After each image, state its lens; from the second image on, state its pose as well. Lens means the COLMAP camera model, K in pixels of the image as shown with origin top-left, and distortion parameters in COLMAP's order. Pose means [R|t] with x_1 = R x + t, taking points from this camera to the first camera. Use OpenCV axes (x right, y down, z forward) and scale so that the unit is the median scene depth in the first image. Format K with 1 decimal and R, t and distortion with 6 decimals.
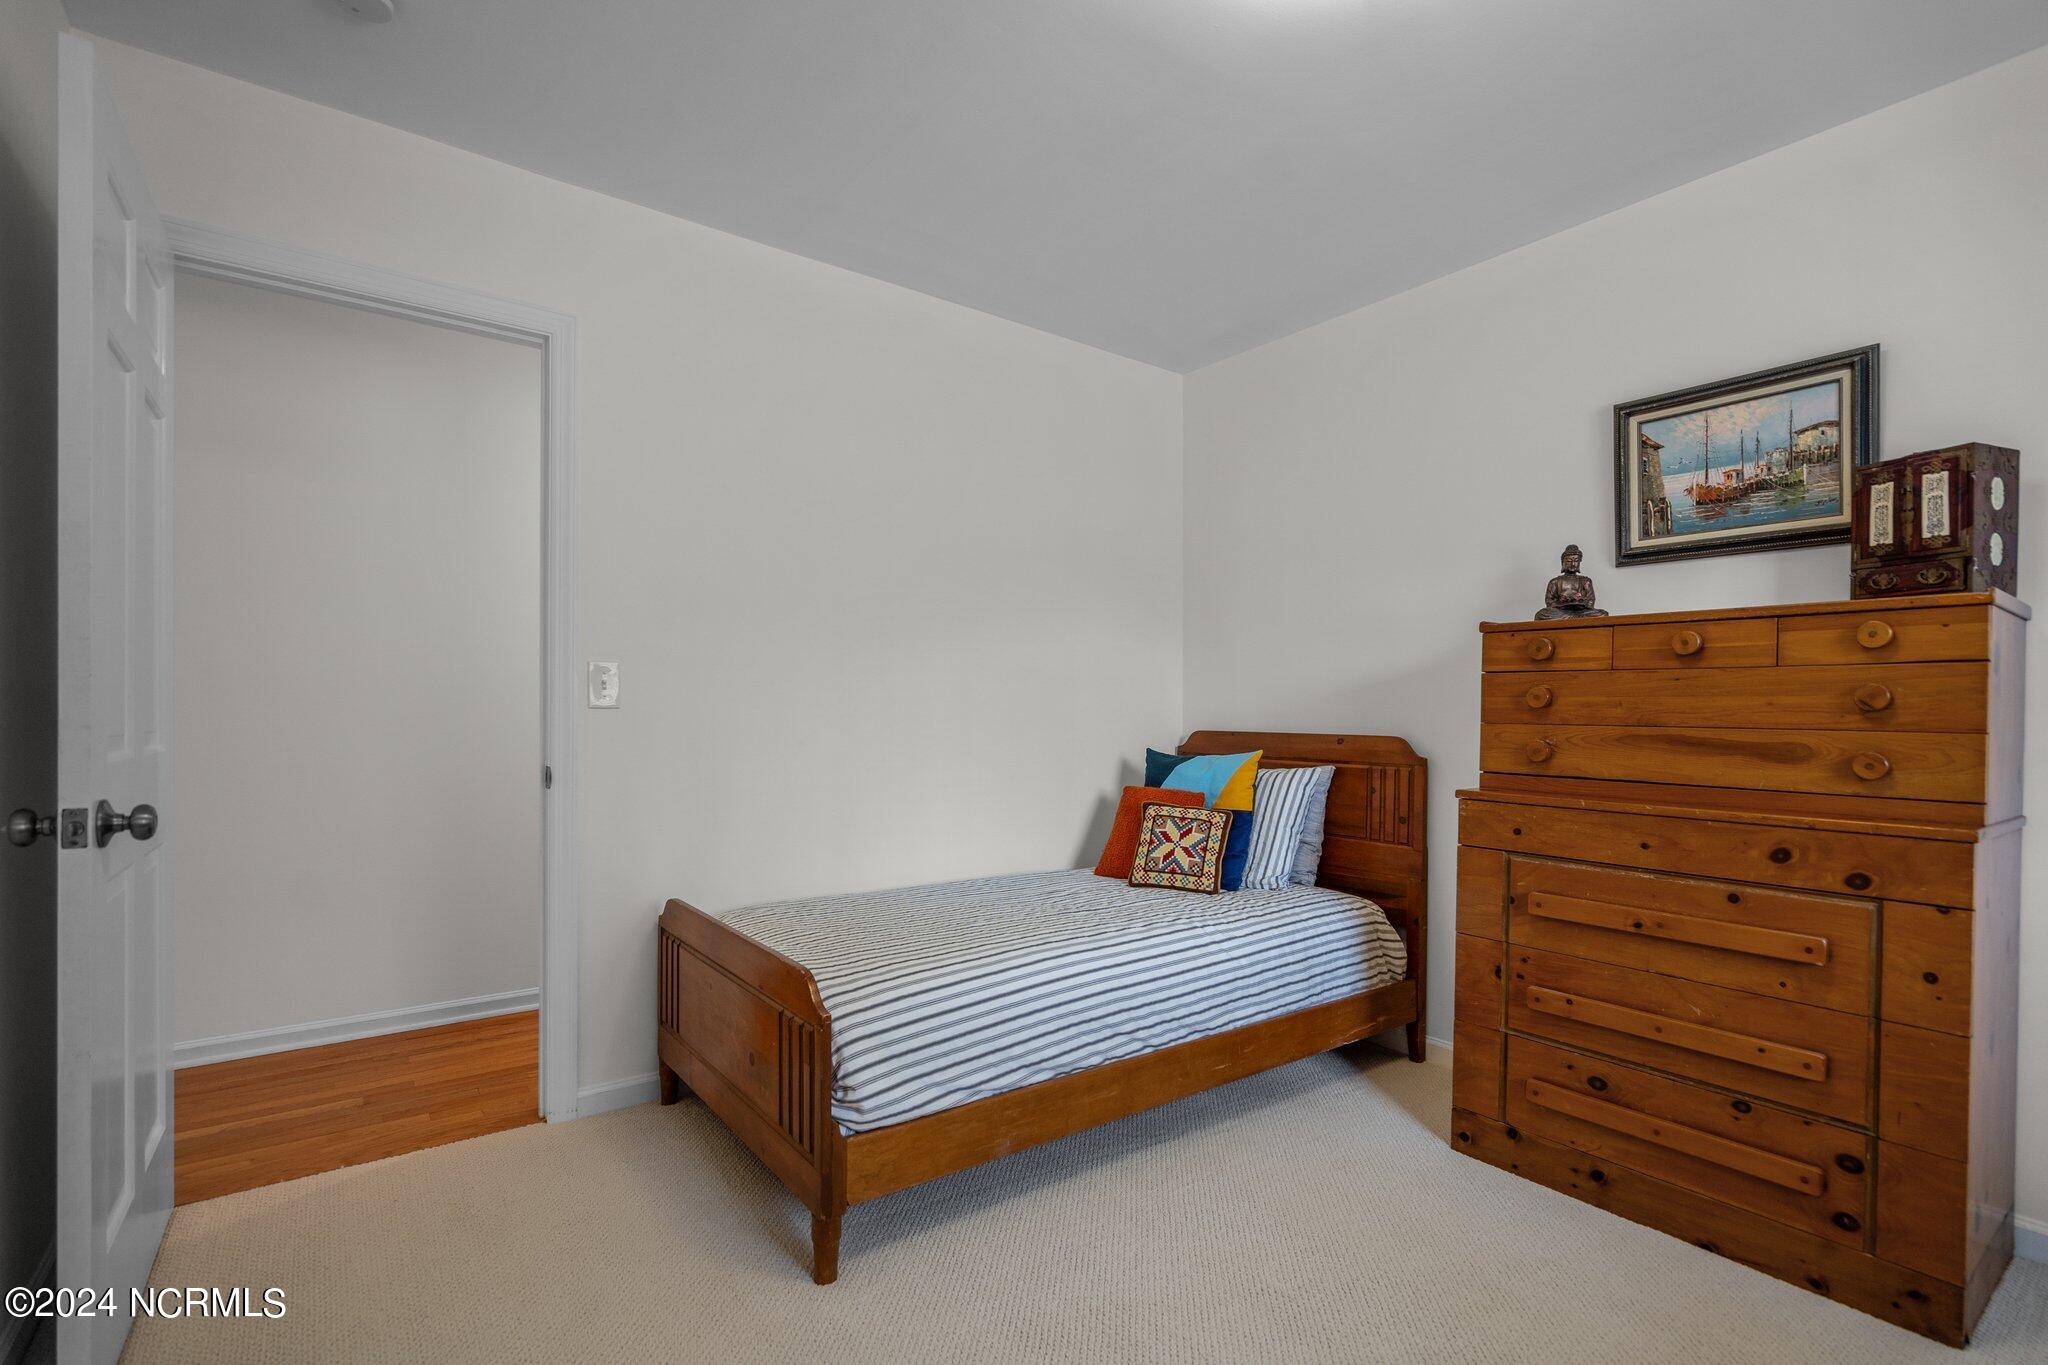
lens RADIAL K [[948.8, 0, 1022.6], [0, 948.8, 716.9], [0, 0, 1]] dist [-0.001519, -0.000083]
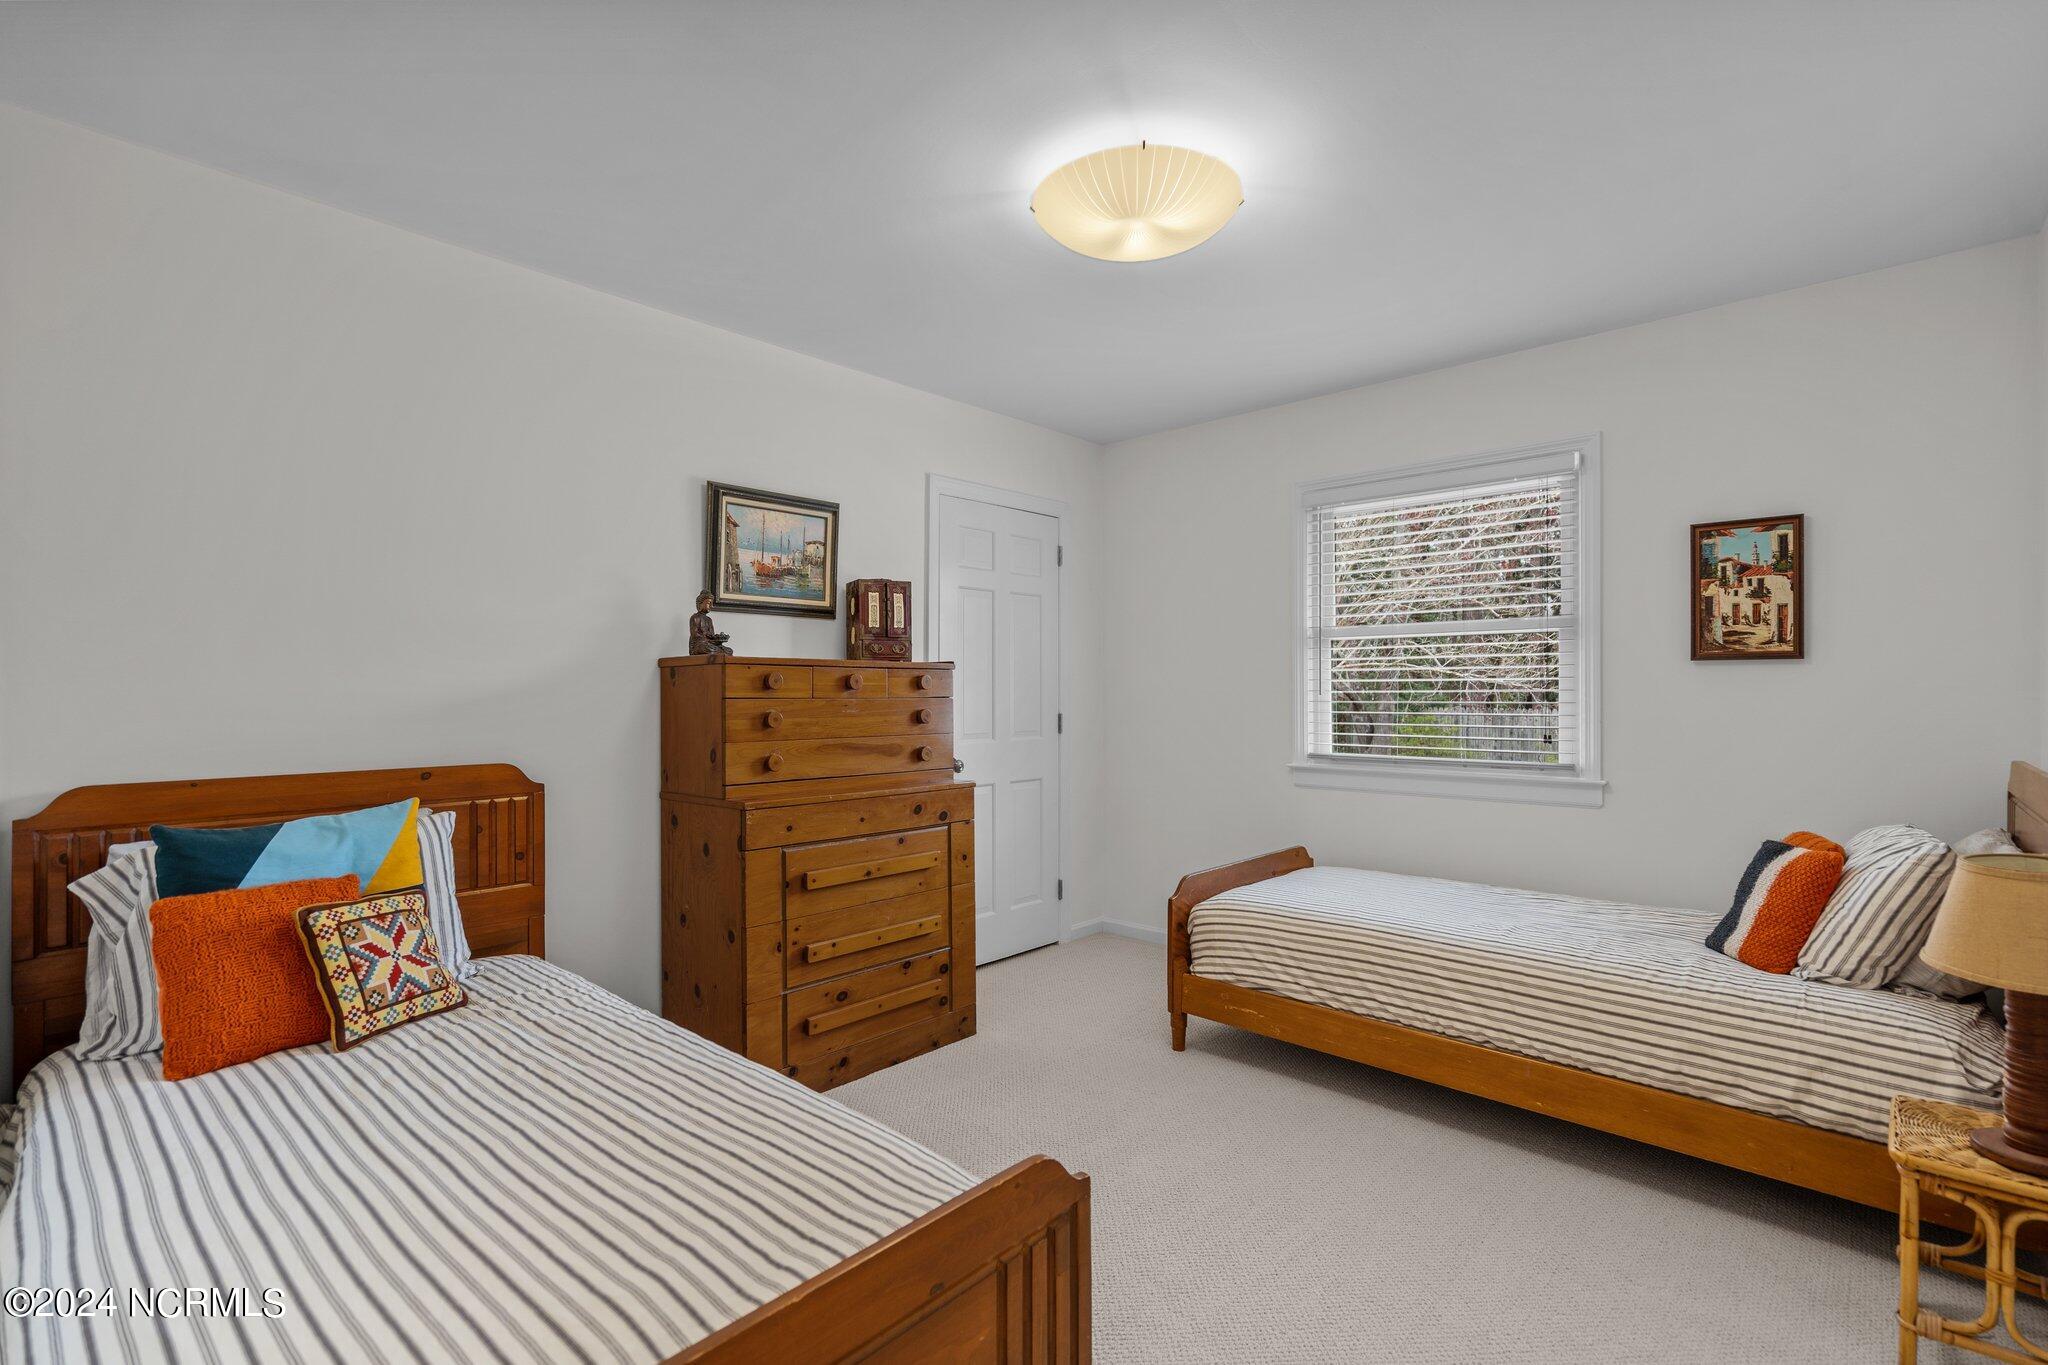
lens RADIAL K [[932.3, 0, 1021.9], [0, 932.3, 686.6], [0, 0, 1]] dist [-0.003134, 0.000007]
pose [[-0.189828, -0.004182, 0.981808, -0.739472], [0.007007, 0.999960, 0.005614, -0.070199], [-0.981792, 0.007945, -0.189791, 0.934139]]
